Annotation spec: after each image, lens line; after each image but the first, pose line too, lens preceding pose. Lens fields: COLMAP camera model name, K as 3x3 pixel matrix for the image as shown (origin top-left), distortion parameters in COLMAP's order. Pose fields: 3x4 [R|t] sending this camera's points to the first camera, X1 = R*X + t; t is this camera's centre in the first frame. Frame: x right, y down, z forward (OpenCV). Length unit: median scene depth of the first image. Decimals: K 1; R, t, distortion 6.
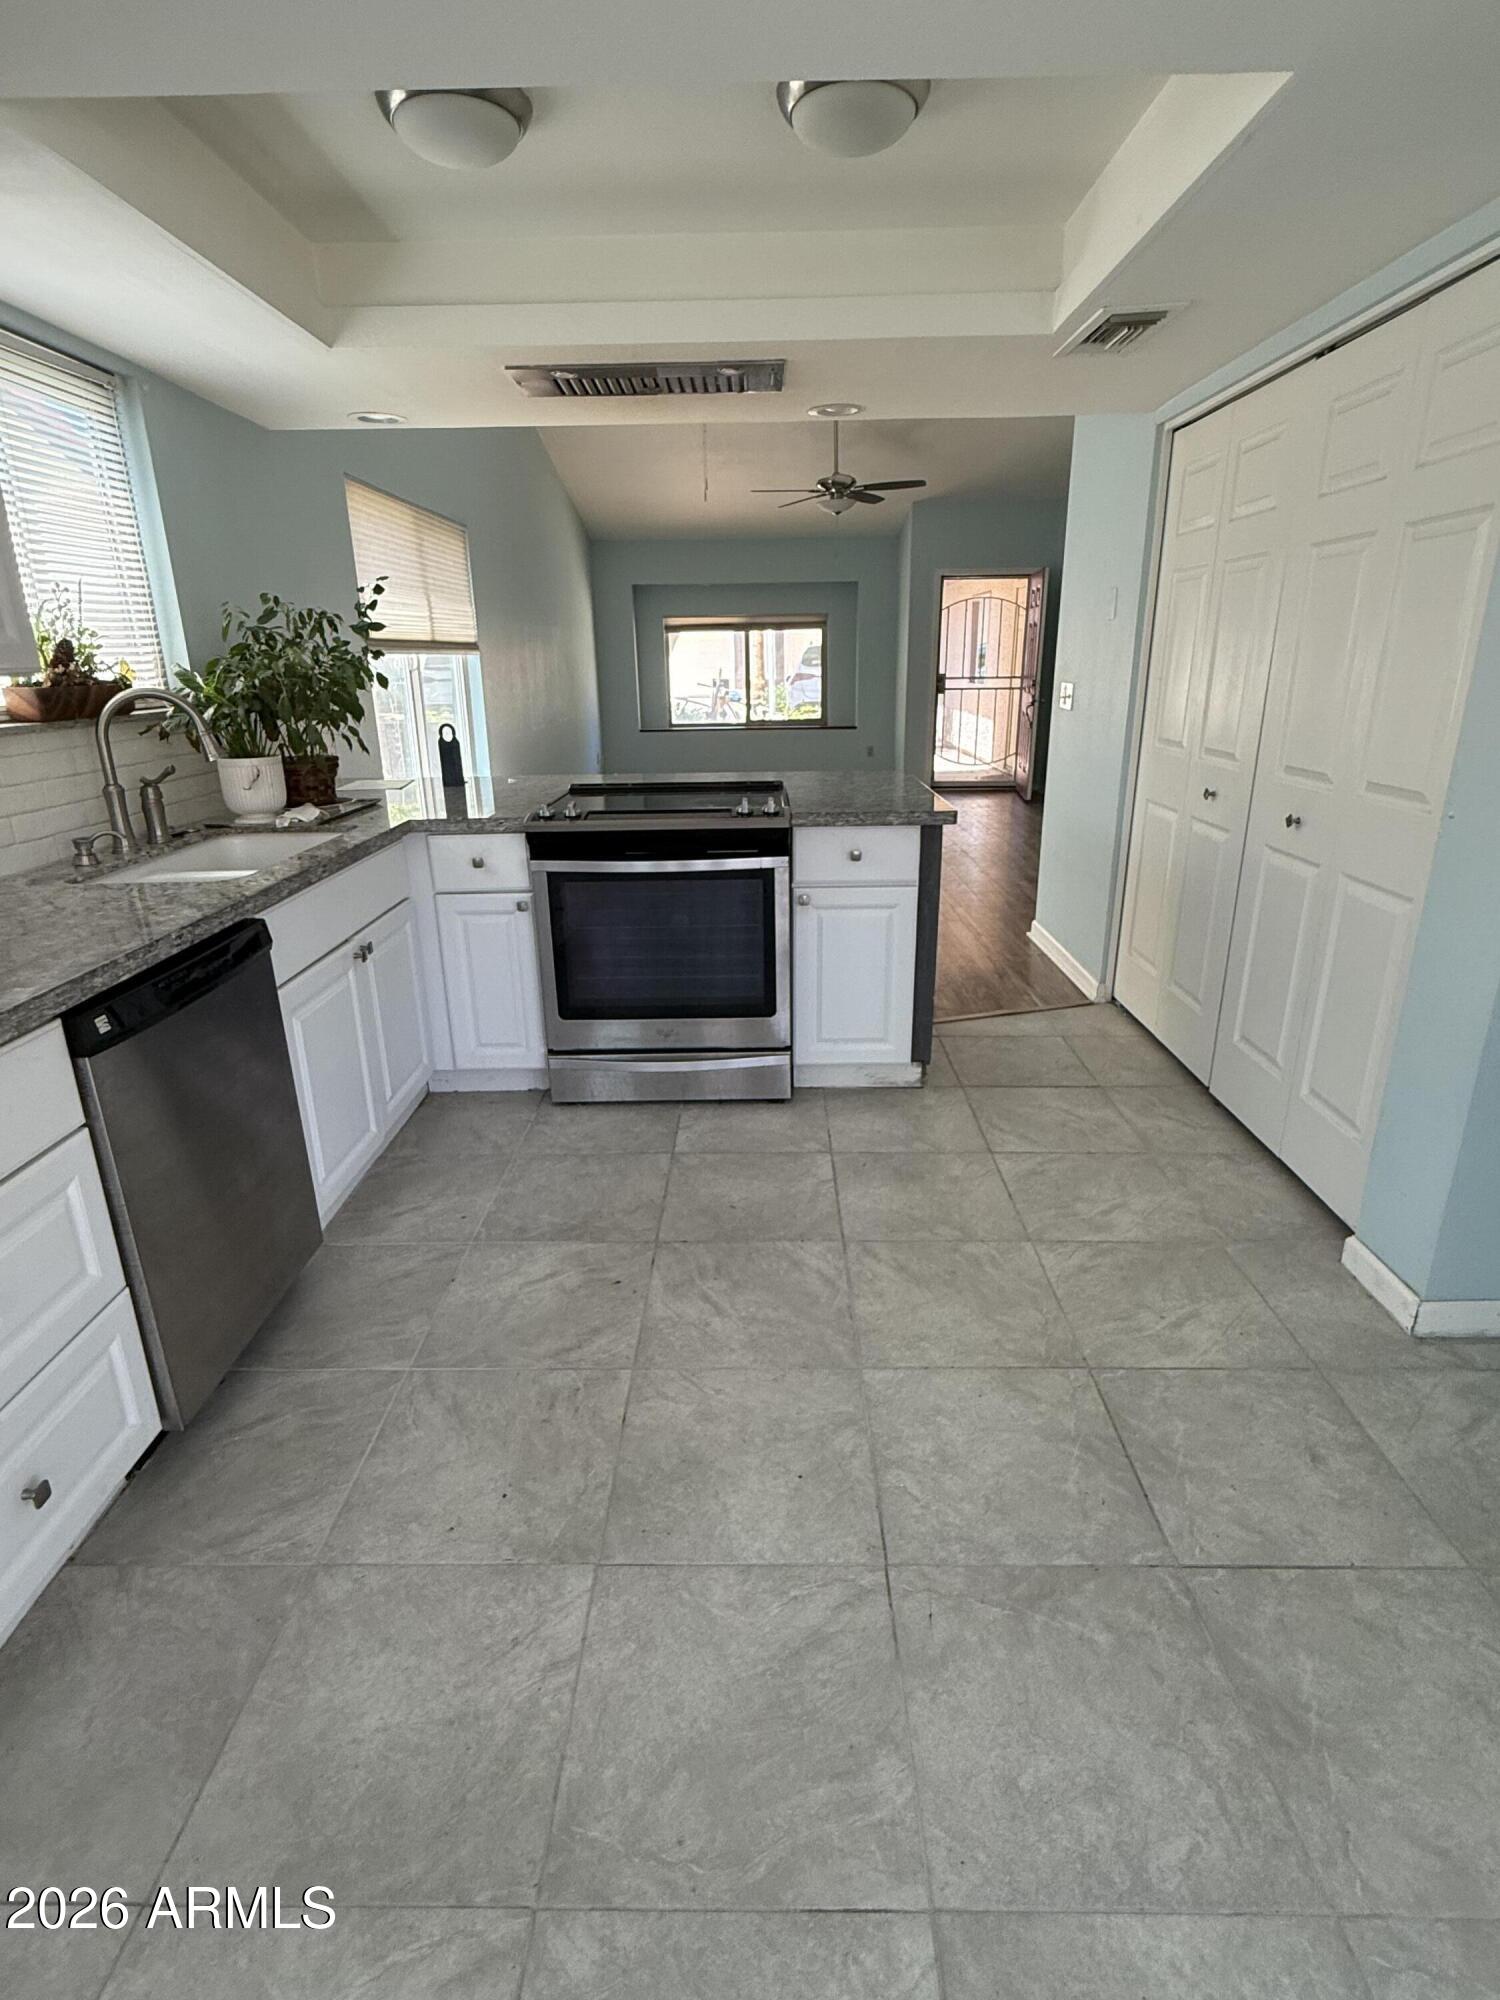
lens RADIAL K [[999.1, 0, 751.5], [0, 999.1, 993.0], [0, 0, 1]] dist [0.002534, 0.001160]
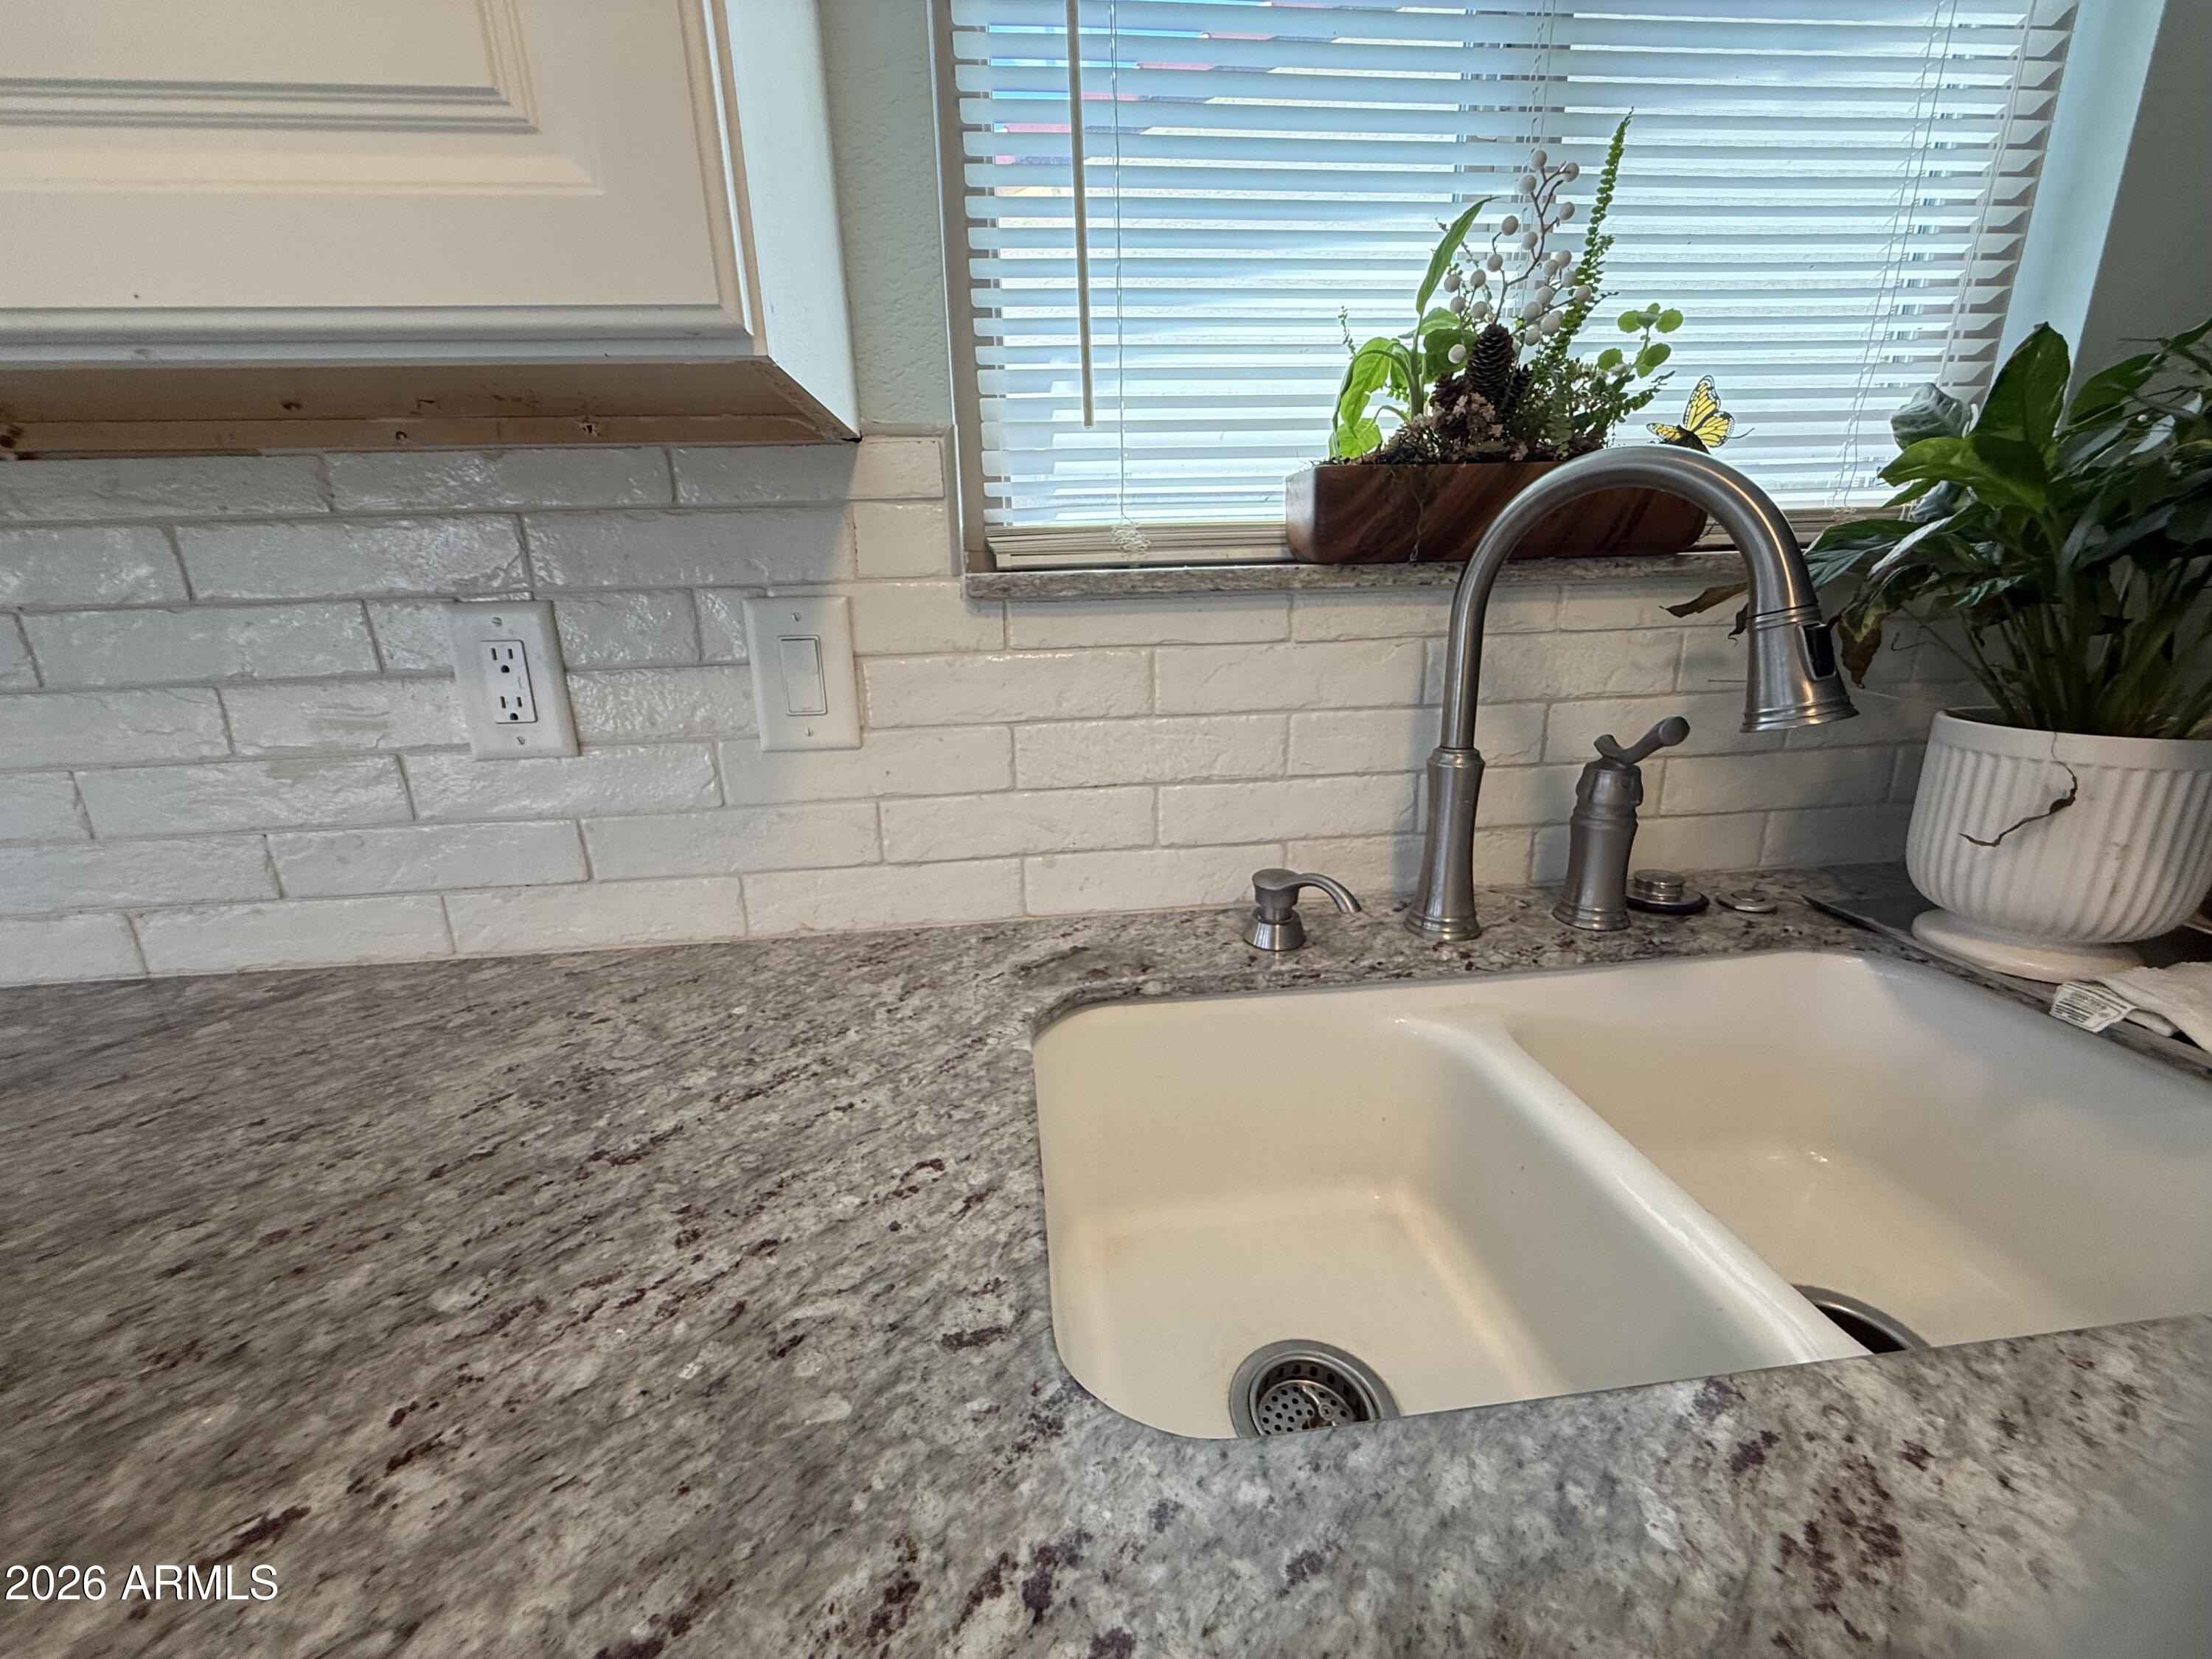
lens RADIAL K [[884.1, 0, 1110.0], [0, 884.1, 830.3], [0, 0, 1]] dist [-0.000076, 0.000340]
pose [[0.117612, 0.296190, -0.947860, -0.329329], [-0.296528, 0.921414, 0.251132, -0.211318], [0.947754, 0.251531, 0.196198, 0.782395]]
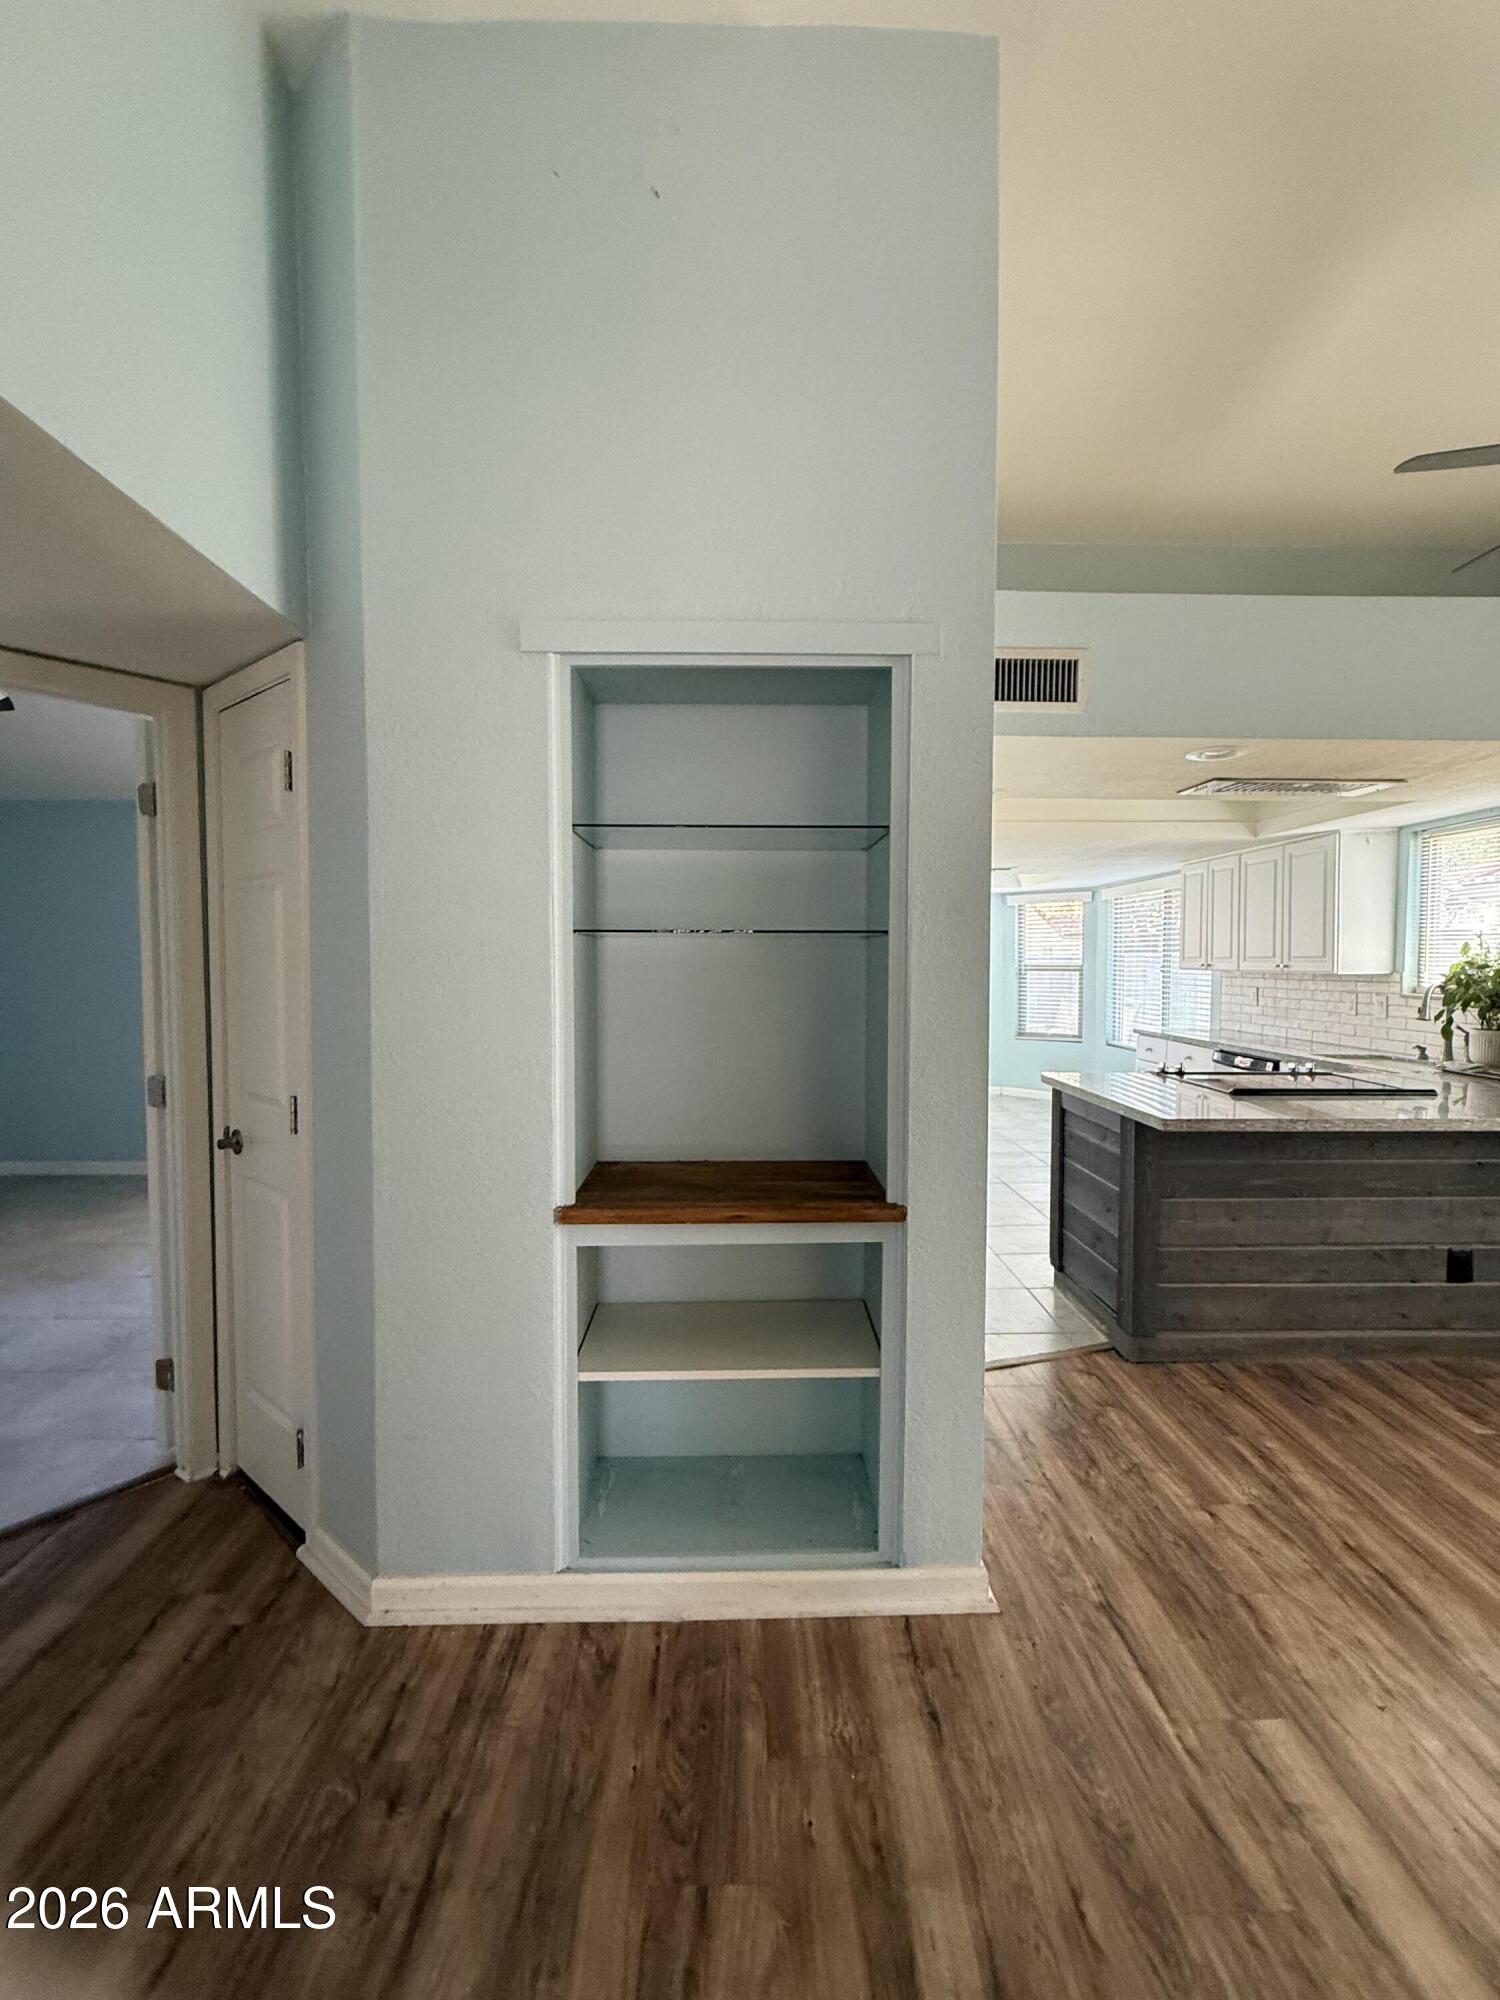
lens RADIAL K [[894.9, 0, 757.7], [0, 894.9, 1001.8], [0, 0, 1]] dist [0.008100, -0.000265]
pose [[-0.999282, 0.012907, -0.035615, 0.751672], [-0.000991, 0.930936, 0.365182, -0.857316], [0.037868, 0.364955, -0.930255, 2.441580]]
